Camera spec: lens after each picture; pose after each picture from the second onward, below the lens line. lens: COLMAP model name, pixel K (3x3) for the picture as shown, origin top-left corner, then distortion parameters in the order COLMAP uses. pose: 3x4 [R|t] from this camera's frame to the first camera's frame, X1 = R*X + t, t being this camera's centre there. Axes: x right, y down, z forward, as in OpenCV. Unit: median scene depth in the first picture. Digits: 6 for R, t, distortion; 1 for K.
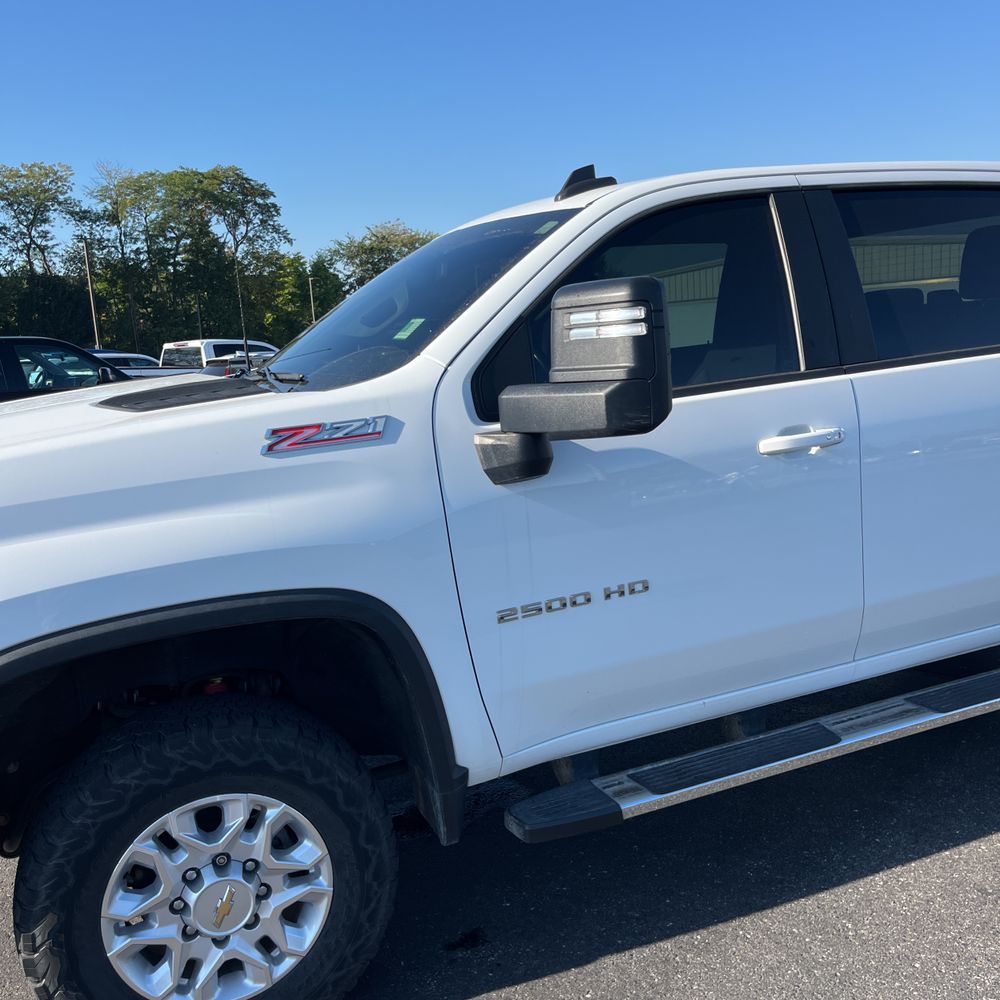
lens RADIAL K [[1022.4, 0, 499.7], [0, 1022.4, 501.2], [0, 0, 1]] dist [0.023228, 0.000000]
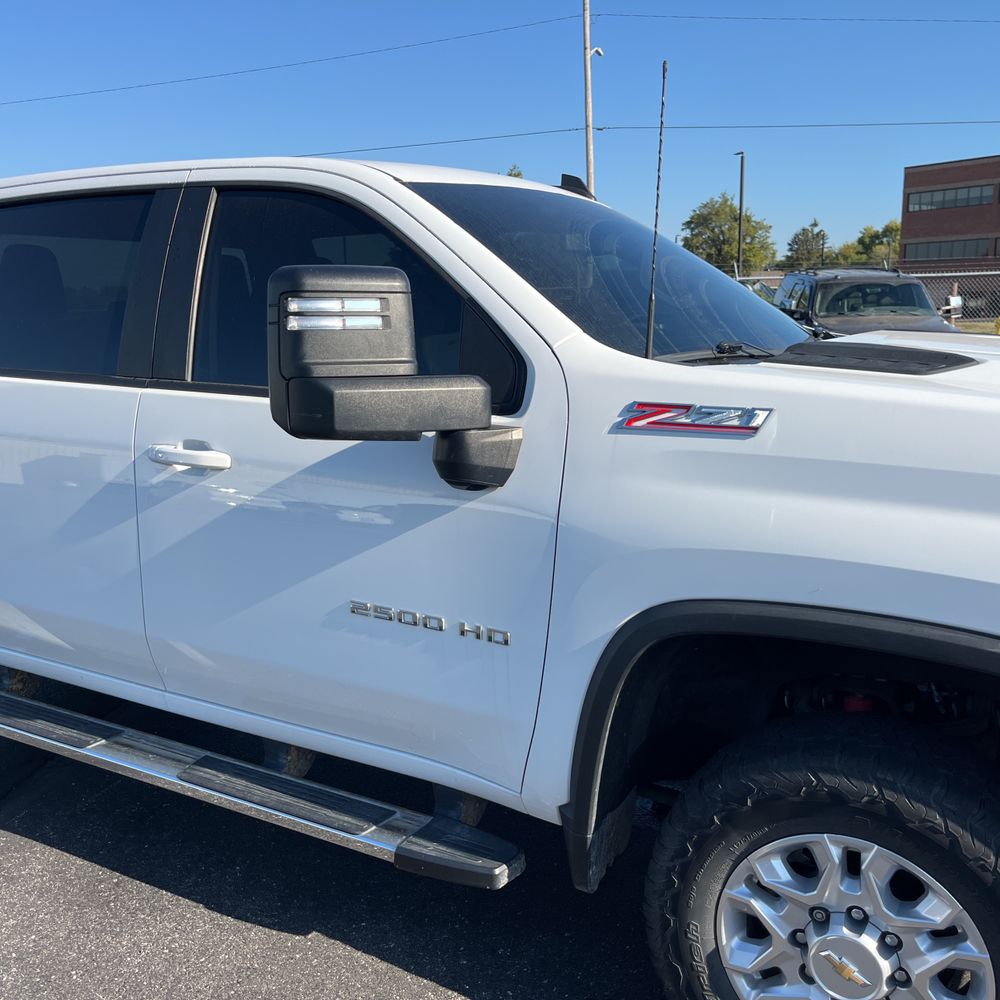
lens RADIAL K [[1022.4, 0, 498.2], [0, 1022.4, 505.8], [0, 0, 1]] dist [0.023228, 0.000000]
pose [[-0.611181, -0.079060, 0.787533, -0.924746], [0.187409, 0.952249, 0.241038, -0.293626], [-0.768984, 0.294908, -0.567180, 2.058923]]
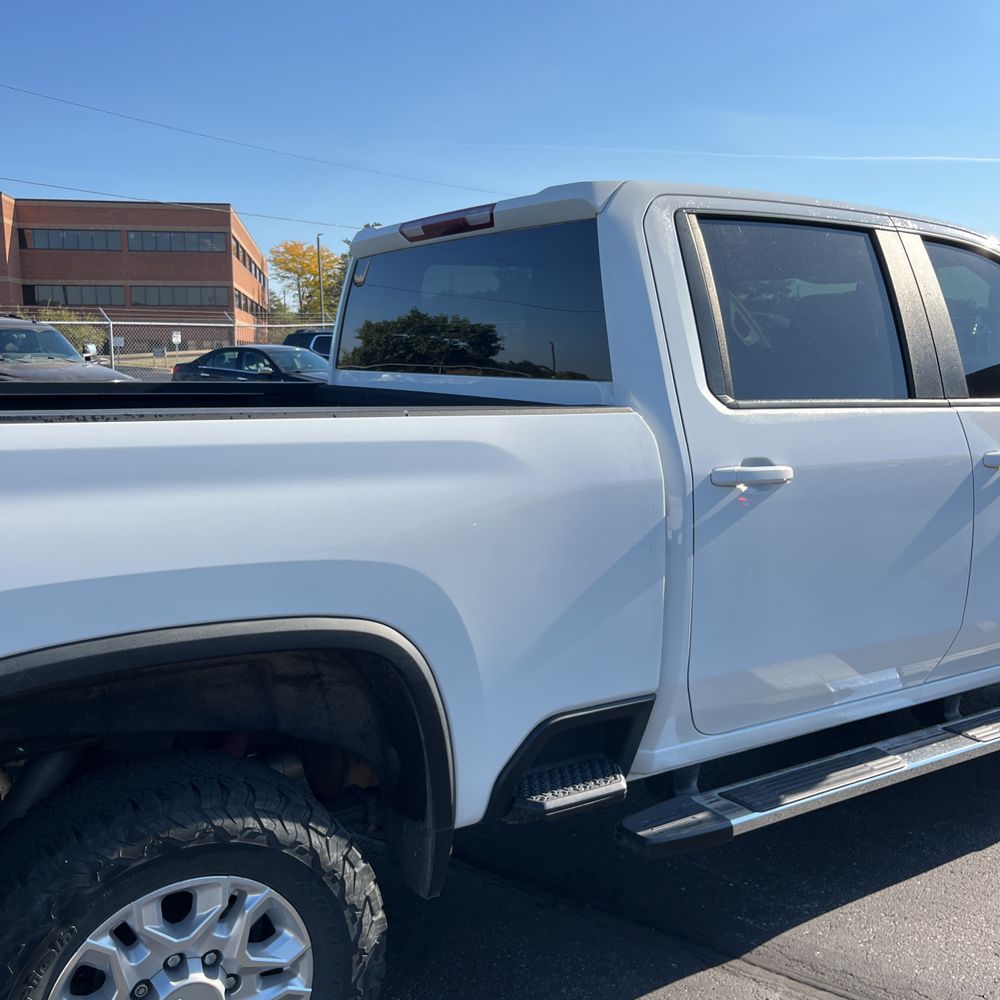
lens RADIAL K [[1022.4, 0, 502.2], [0, 1022.4, 498.8], [0, 0, 1]] dist [0.023228, 0.000000]
pose [[-0.983425, 0.089262, -0.157822, 0.758584], [0.034616, 0.946844, 0.319826, -0.509234], [0.177981, 0.309062, -0.934240, 2.722028]]
